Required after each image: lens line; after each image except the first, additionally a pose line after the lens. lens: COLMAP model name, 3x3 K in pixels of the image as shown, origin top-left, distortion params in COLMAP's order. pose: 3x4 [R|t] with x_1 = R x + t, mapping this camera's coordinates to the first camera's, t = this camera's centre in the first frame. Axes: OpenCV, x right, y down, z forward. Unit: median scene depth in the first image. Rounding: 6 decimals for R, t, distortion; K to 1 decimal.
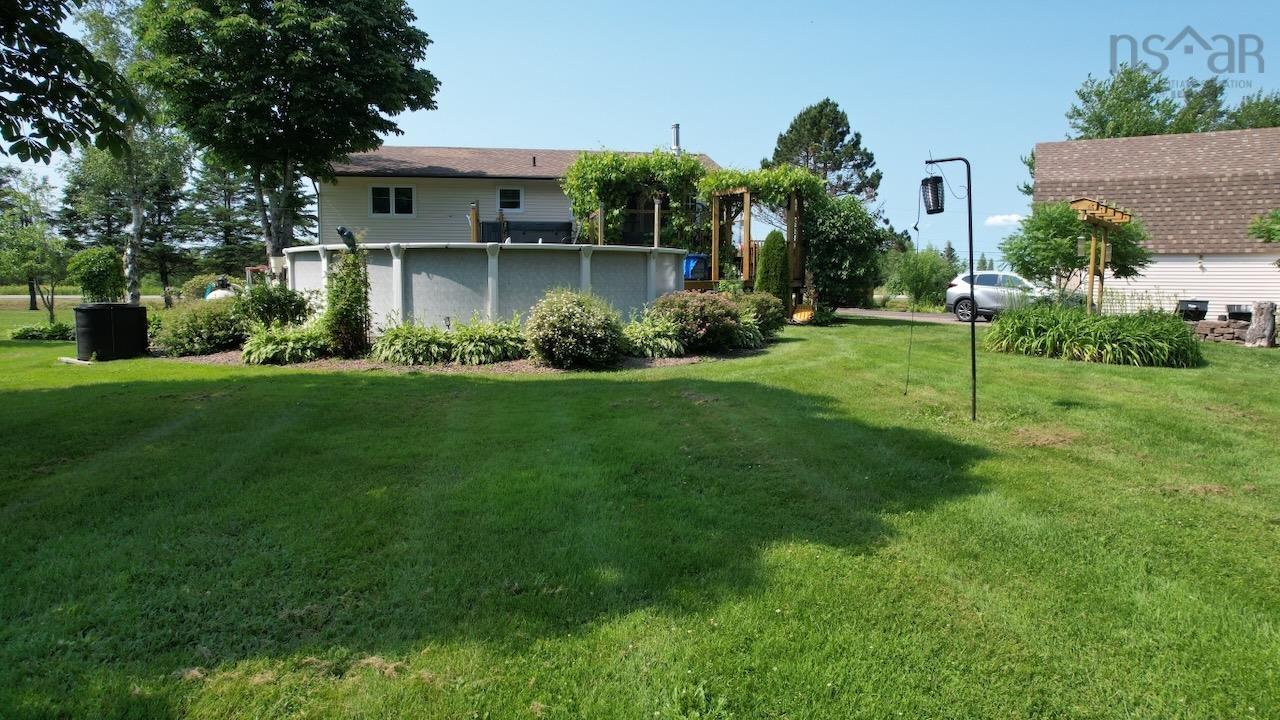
lens RADIAL K [[815.7, 0, 642.5], [0, 815.7, 358.0], [0, 0, 1]] dist [-0.086770, 0.087233]
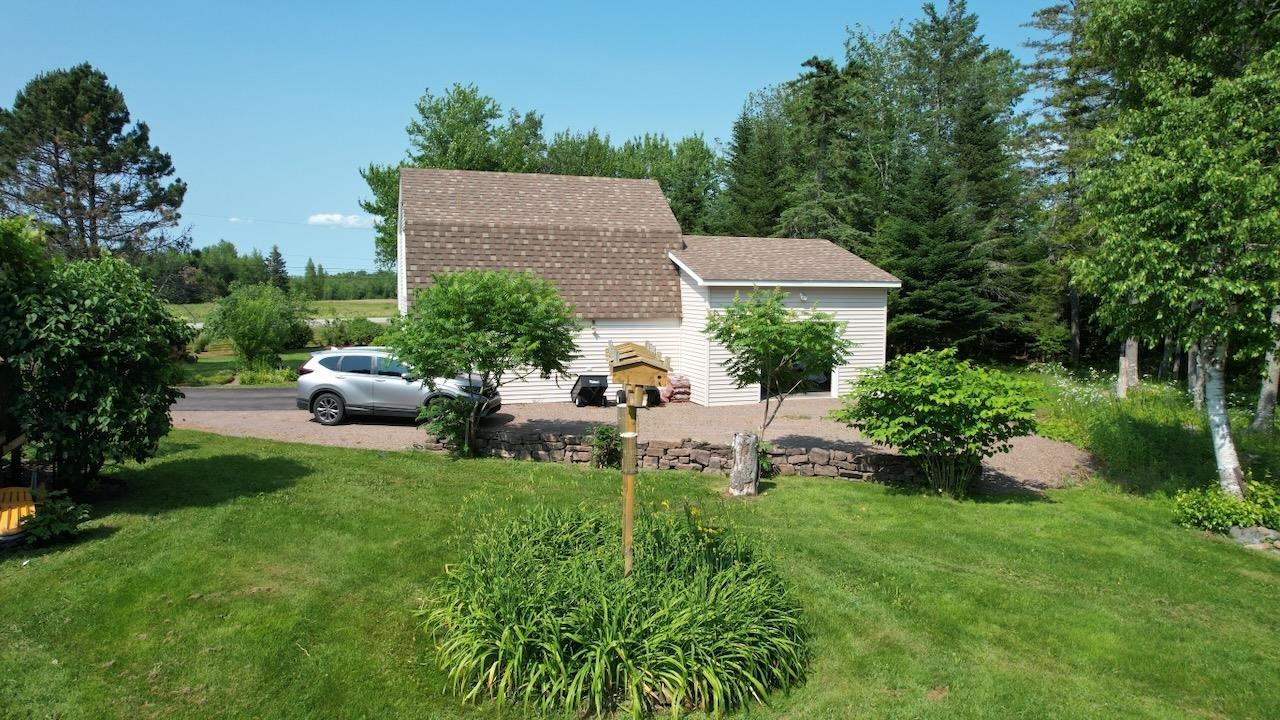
lens RADIAL K [[815.7, 0, 642.5], [0, 815.7, 358.0], [0, 0, 1]] dist [-0.086770, 0.087233]
pose [[0.704807, -0.066098, 0.706313, 0.108585], [0.064360, 0.997502, 0.029125, -0.106198], [-0.706473, 0.024931, 0.707300, 0.328675]]
